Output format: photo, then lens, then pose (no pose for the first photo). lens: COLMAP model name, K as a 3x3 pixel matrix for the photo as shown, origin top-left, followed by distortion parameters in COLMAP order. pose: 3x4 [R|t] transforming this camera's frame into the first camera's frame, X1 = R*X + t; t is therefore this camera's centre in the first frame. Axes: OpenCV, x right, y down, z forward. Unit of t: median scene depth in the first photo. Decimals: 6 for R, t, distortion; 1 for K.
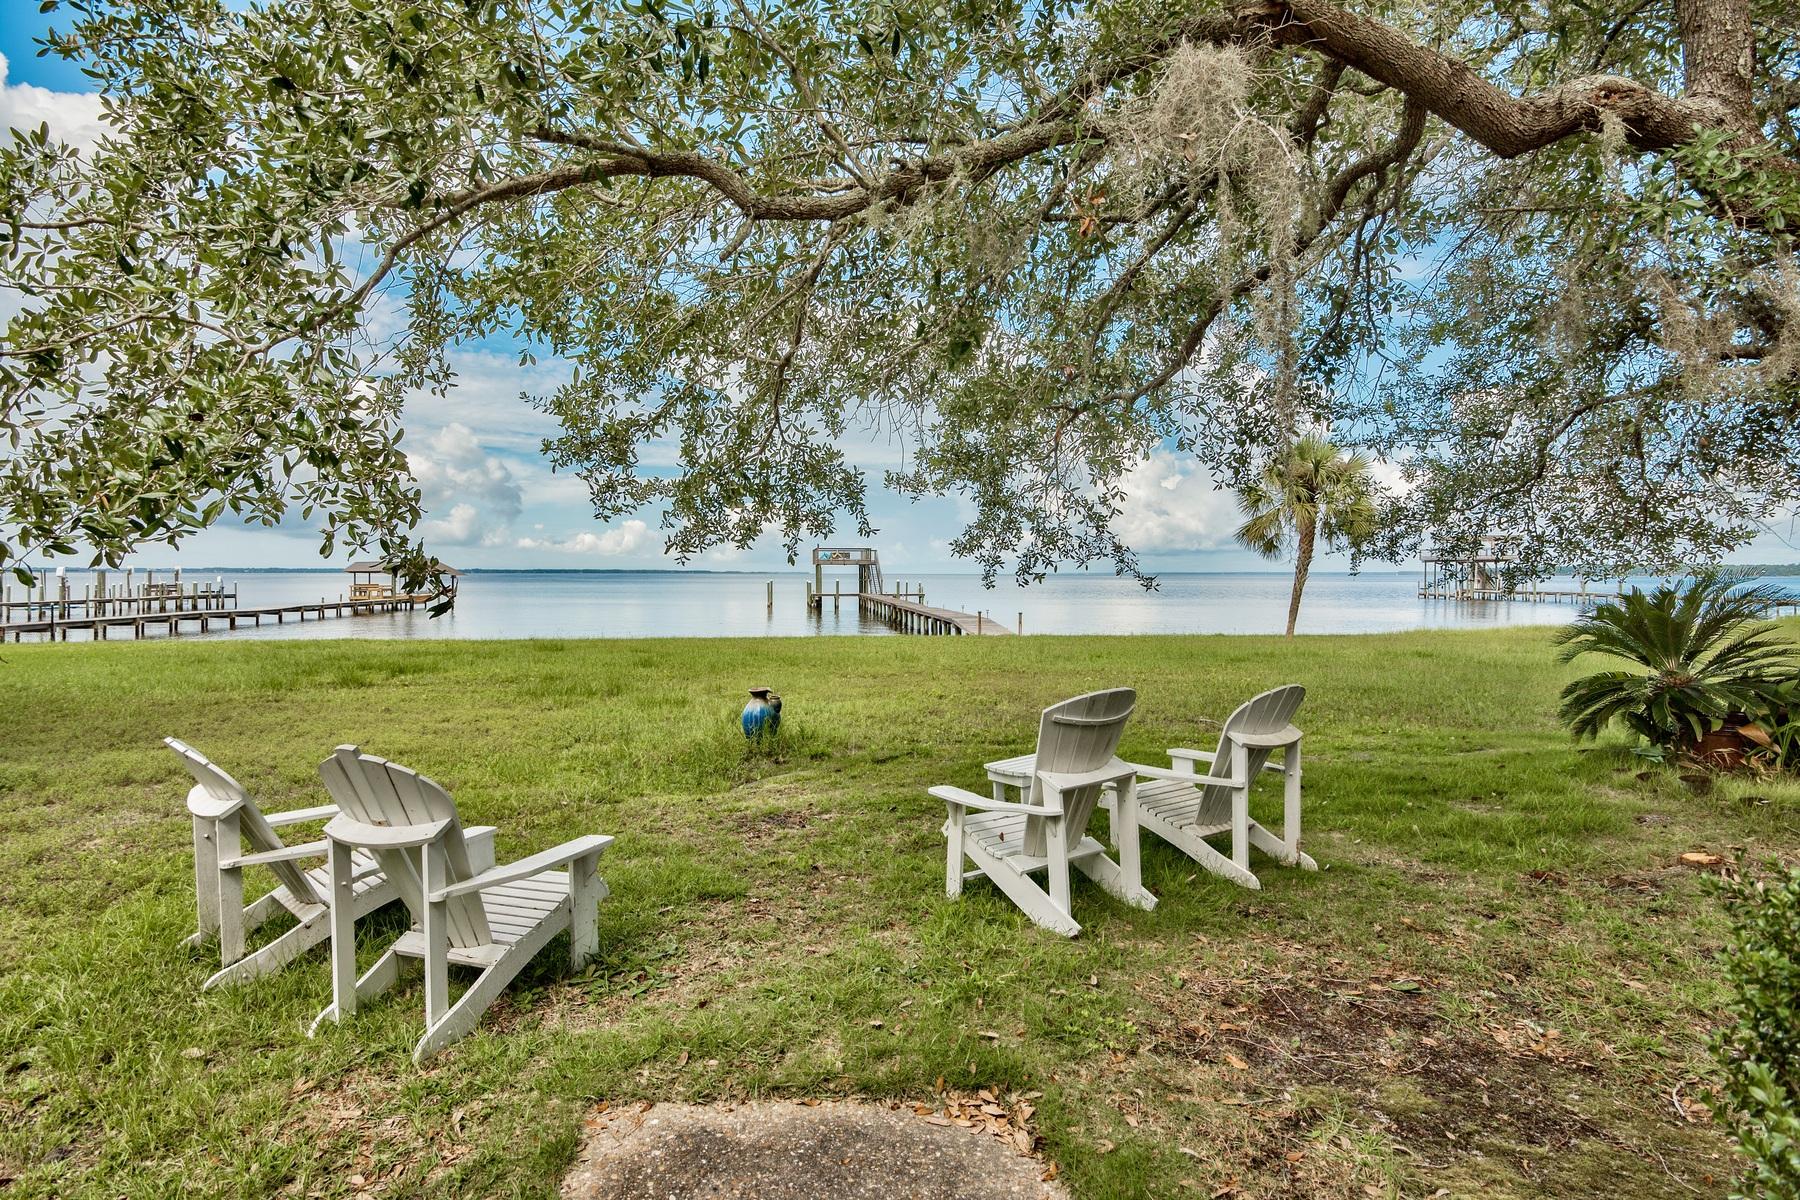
lens RADIAL K [[894.9, 0, 885.1], [0, 894.9, 588.1], [0, 0, 1]] dist [-0.011951, 0.000582]
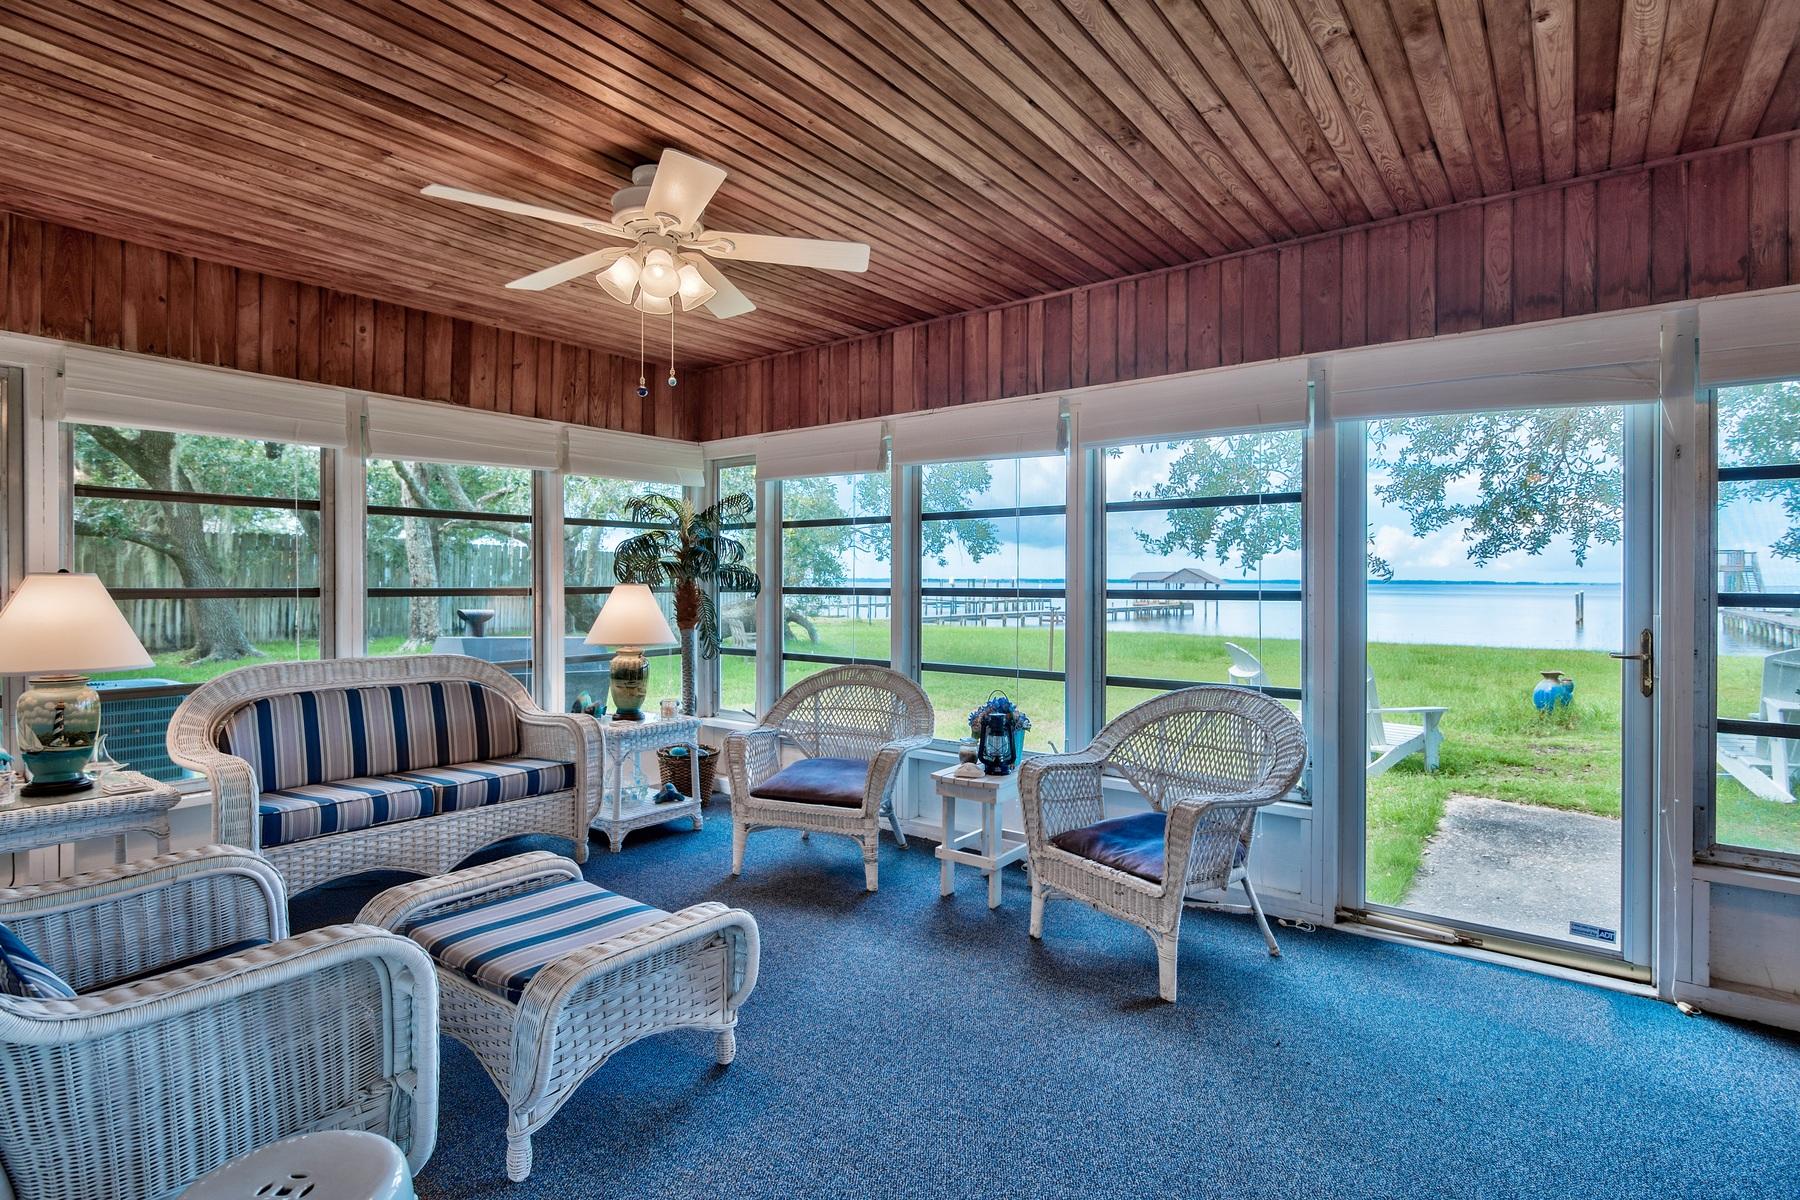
lens RADIAL K [[894.9, 0, 909.6], [0, 894.9, 574.1], [0, 0, 1]] dist [-0.011951, 0.000582]
pose [[0.714725, -0.004359, -0.699392, 0.088533], [-0.014272, 0.999681, -0.020815, 0.022387], [0.699260, 0.024859, 0.714435, -0.508933]]
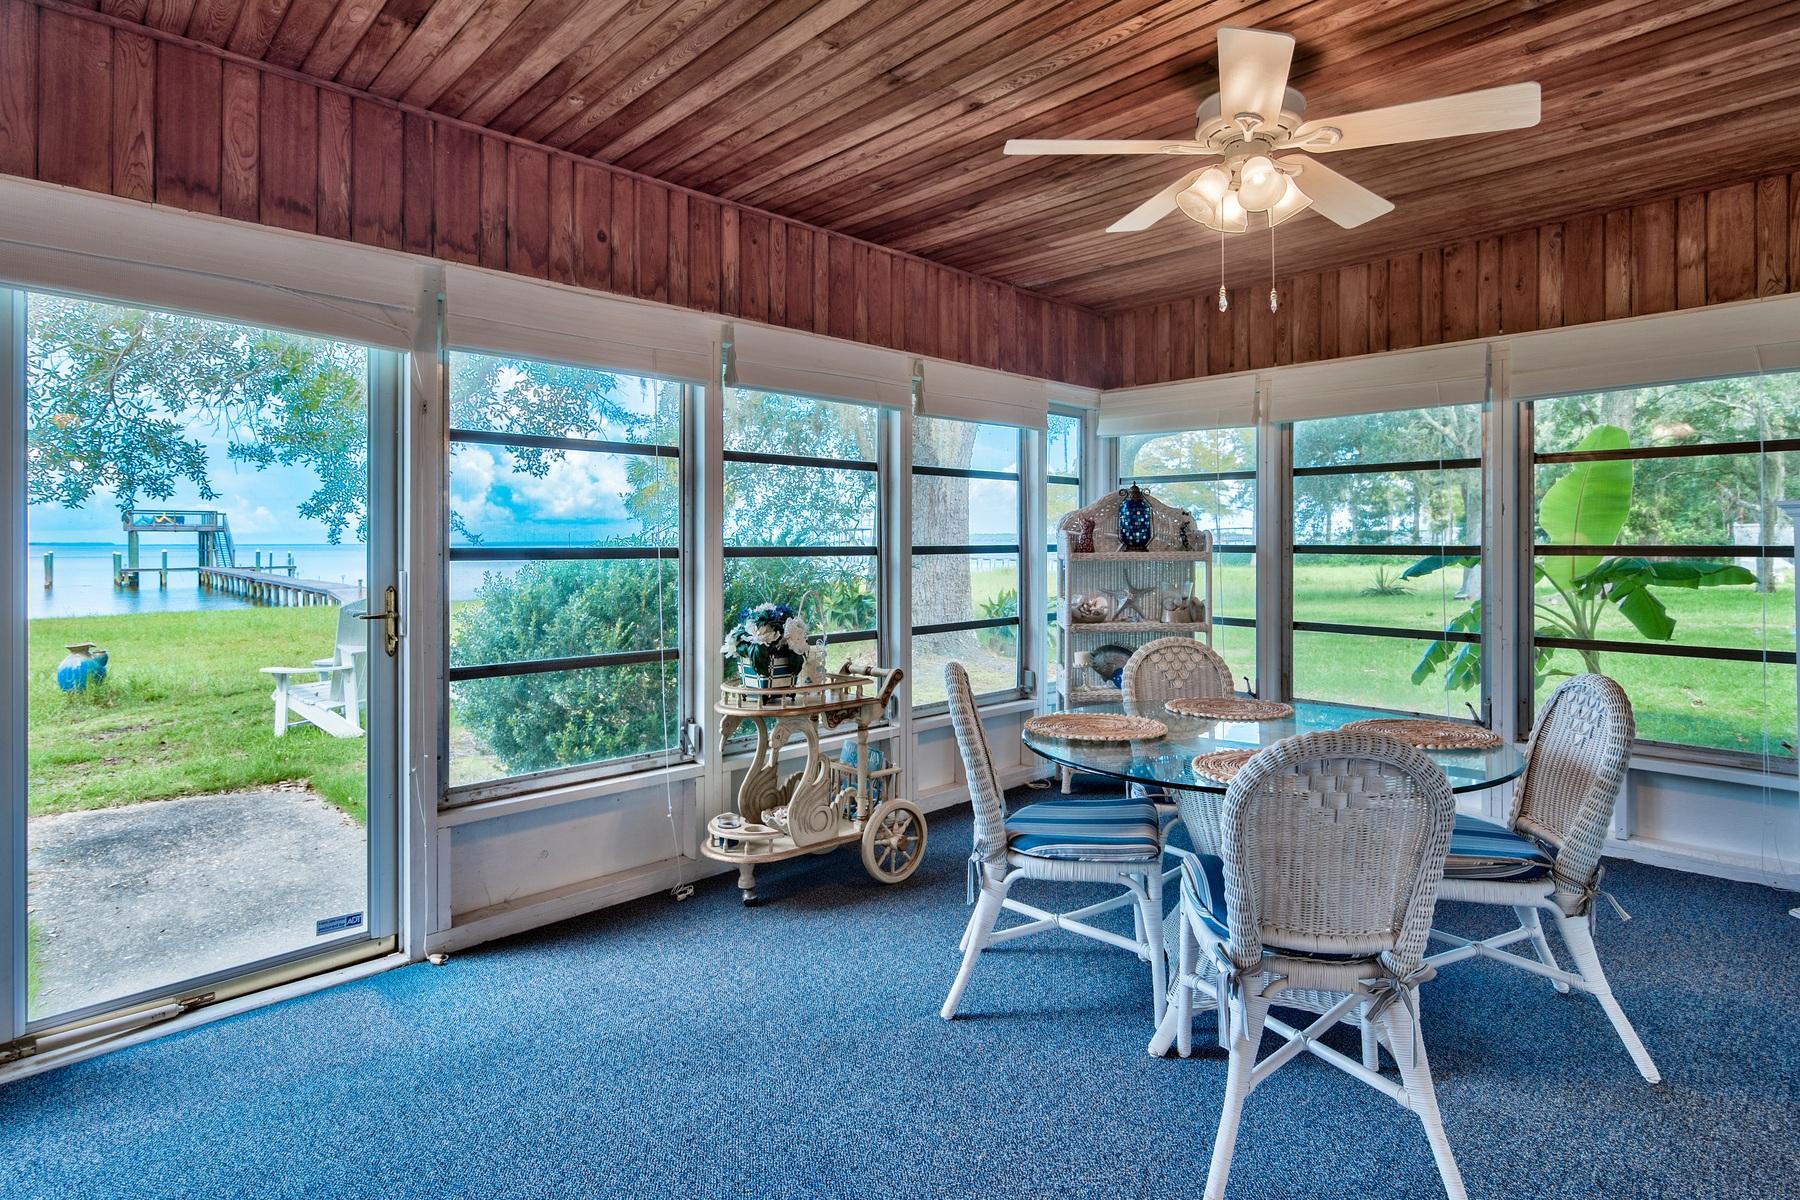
lens RADIAL K [[894.9, 0, 909.4], [0, 894.9, 537.9], [0, 0, 1]] dist [-0.011951, 0.000582]
pose [[0.798661, -0.001718, 0.601779, 0.011218], [0.014022, 0.999778, -0.015756, 0.022358], [-0.601618, 0.021022, 0.798507, -0.449787]]
